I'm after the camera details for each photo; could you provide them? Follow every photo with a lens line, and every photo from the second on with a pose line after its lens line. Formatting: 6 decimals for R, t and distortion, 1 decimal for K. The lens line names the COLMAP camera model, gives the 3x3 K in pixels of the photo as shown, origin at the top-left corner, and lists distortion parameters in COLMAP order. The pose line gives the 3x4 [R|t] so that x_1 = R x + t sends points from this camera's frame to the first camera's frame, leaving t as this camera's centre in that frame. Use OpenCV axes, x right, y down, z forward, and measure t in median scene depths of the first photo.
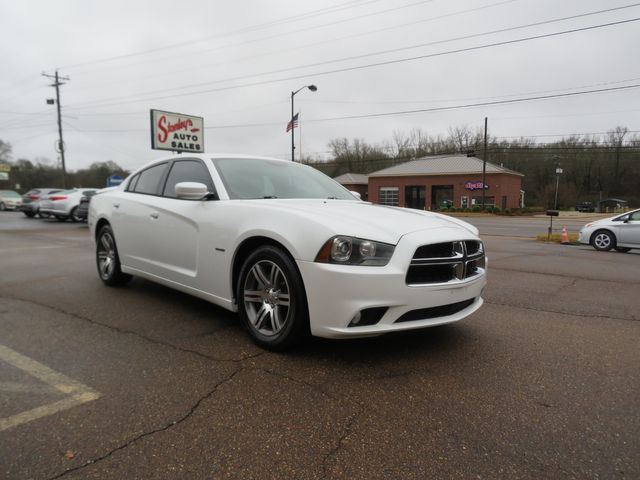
lens RADIAL K [[458.2, 0, 318.1], [0, 458.2, 260.4], [0, 0, 1]] dist [-0.026169, 0.015265]
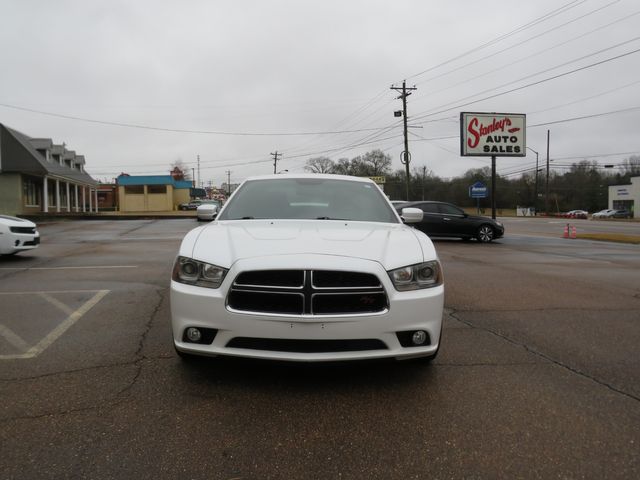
lens RADIAL K [[532.7, 0, 314.0], [0, 532.7, 264.8], [0, 0, 1]] dist [-0.032317, 0.002317]
pose [[0.745470, 0.061016, -0.663741, 0.120870], [-0.080008, 0.996793, 0.001773, -0.006696], [0.661720, 0.051783, 0.747960, 0.028607]]
